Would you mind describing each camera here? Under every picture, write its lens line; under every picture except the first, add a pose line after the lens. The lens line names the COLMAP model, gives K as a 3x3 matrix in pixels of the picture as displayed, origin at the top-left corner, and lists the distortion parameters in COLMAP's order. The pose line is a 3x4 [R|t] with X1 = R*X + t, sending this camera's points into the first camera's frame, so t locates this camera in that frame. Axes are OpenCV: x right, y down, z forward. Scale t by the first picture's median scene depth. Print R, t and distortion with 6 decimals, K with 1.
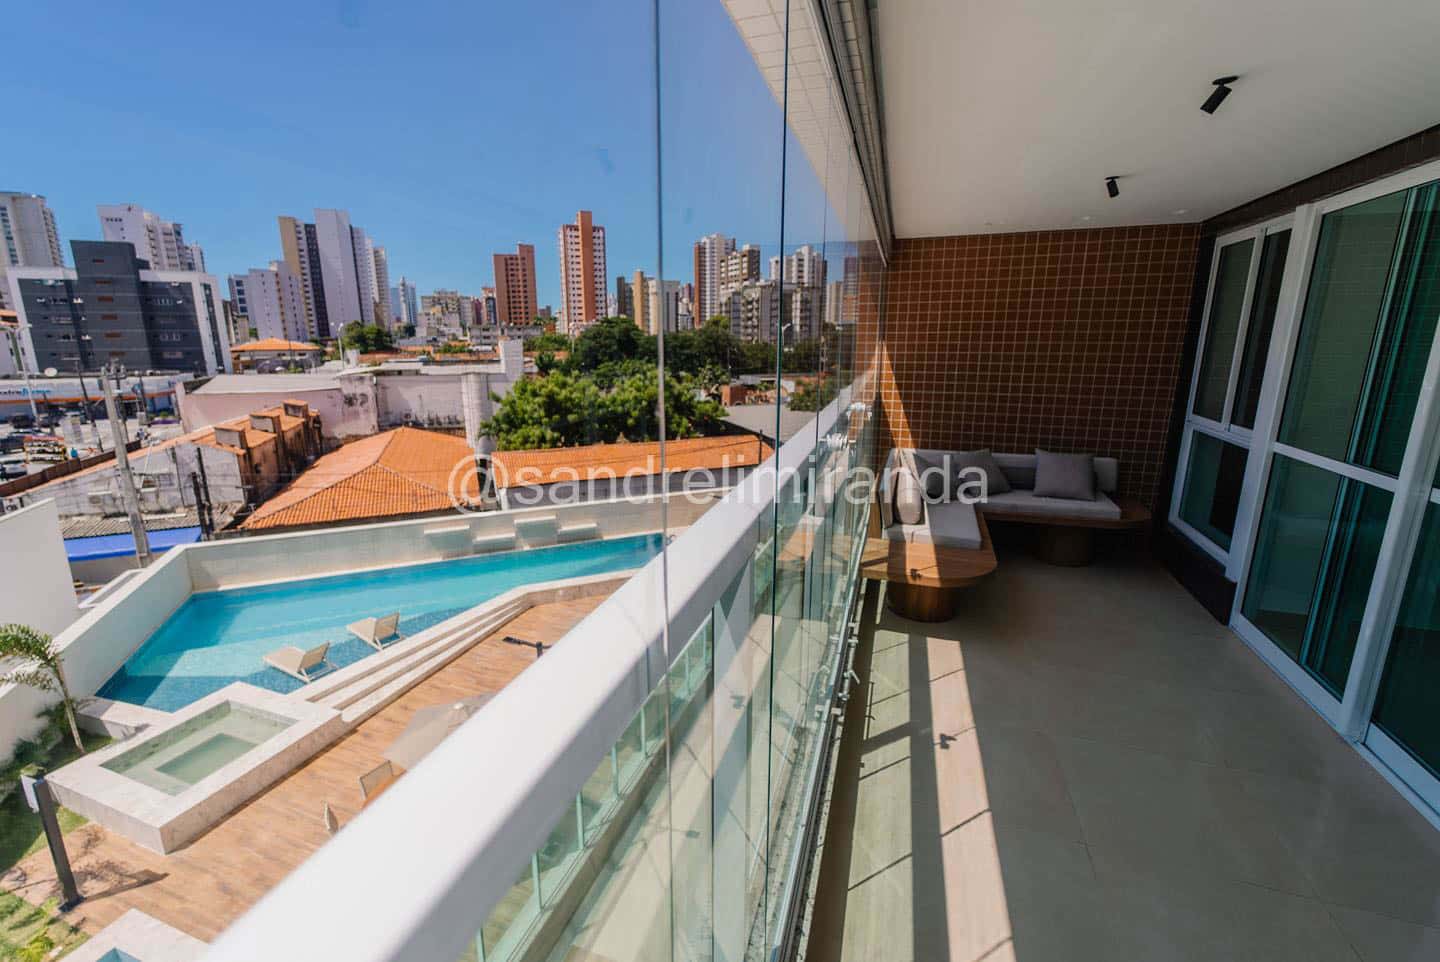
lens RADIAL K [[601.6, 0, 702.3], [0, 601.6, 464.0], [0, 0, 1]] dist [0.006034, -0.003332]
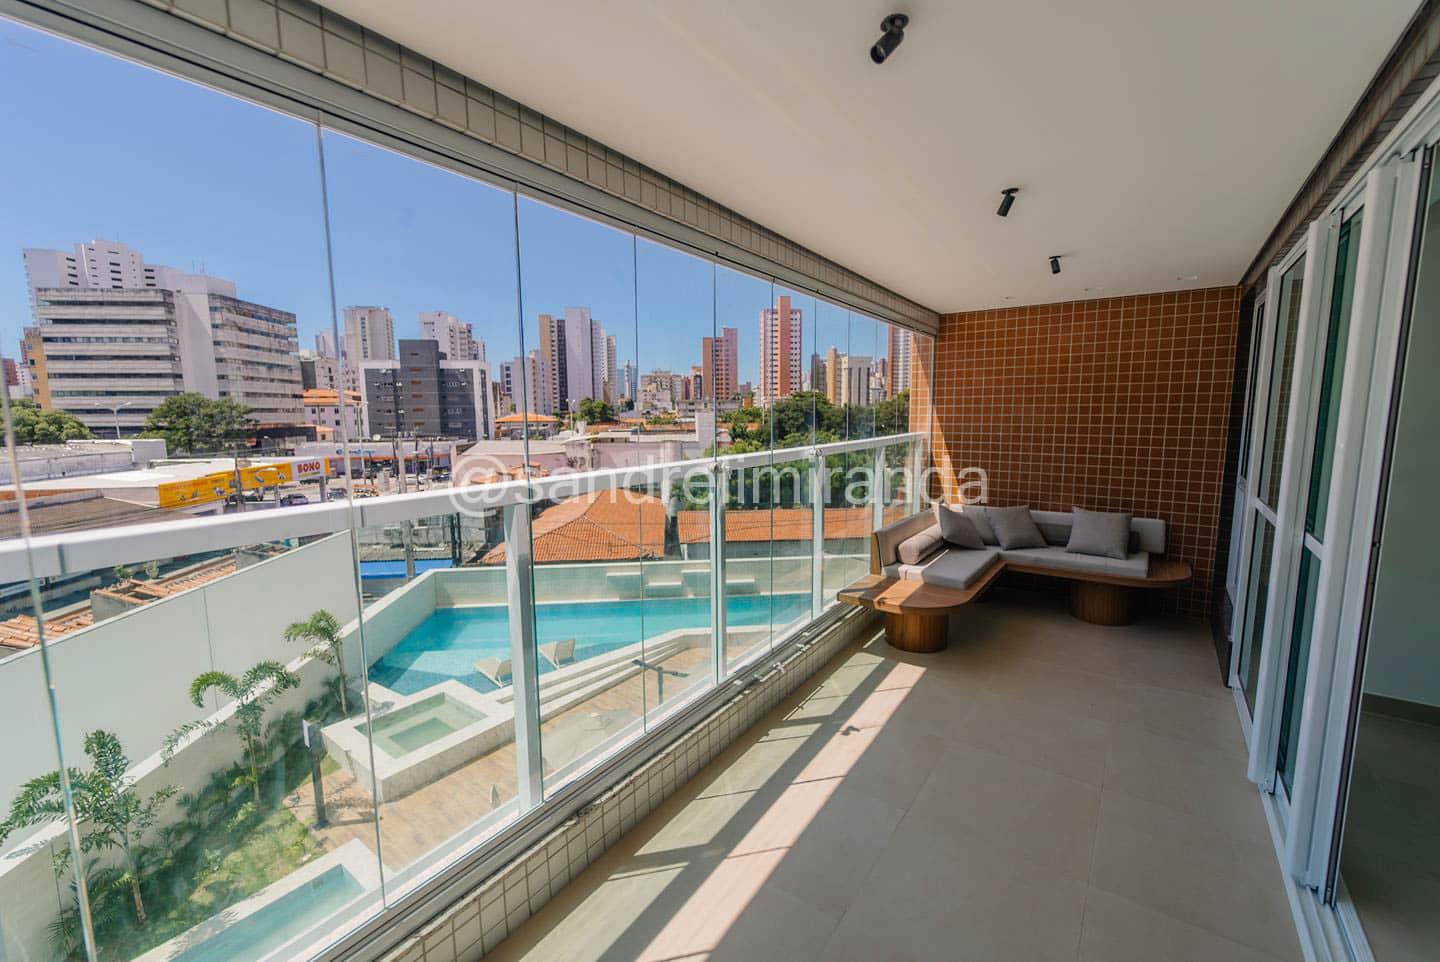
lens RADIAL K [[581.8, 0, 726.2], [0, 581.8, 477.0], [0, 0, 1]] dist [0.001287, -0.000177]
pose [[0.960468, 0.028896, -0.276885, 0.086816], [-0.054657, 0.994814, -0.085776, 0.013901], [0.272971, 0.097519, 0.957067, -0.037901]]
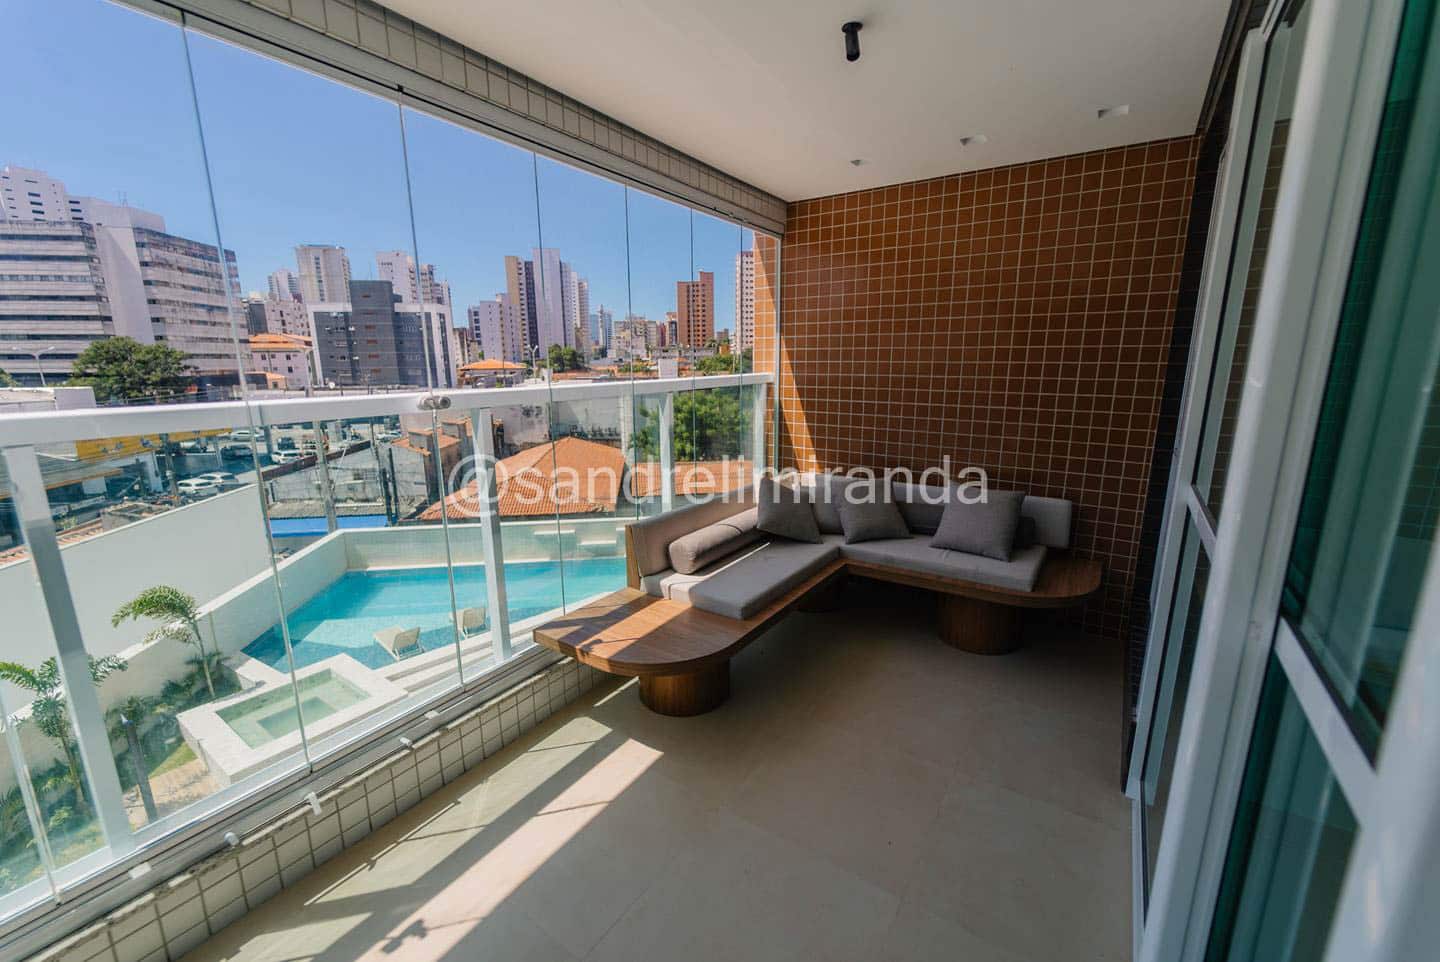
lens RADIAL K [[581.8, 0, 726.2], [0, 581.8, 477.0], [0, 0, 1]] dist [0.001287, -0.000177]
pose [[0.970083, 0.048246, -0.237930, 0.155015], [-0.049779, 0.998760, -0.000435, -0.005303], [0.237614, 0.012266, 0.971282, 0.090084]]
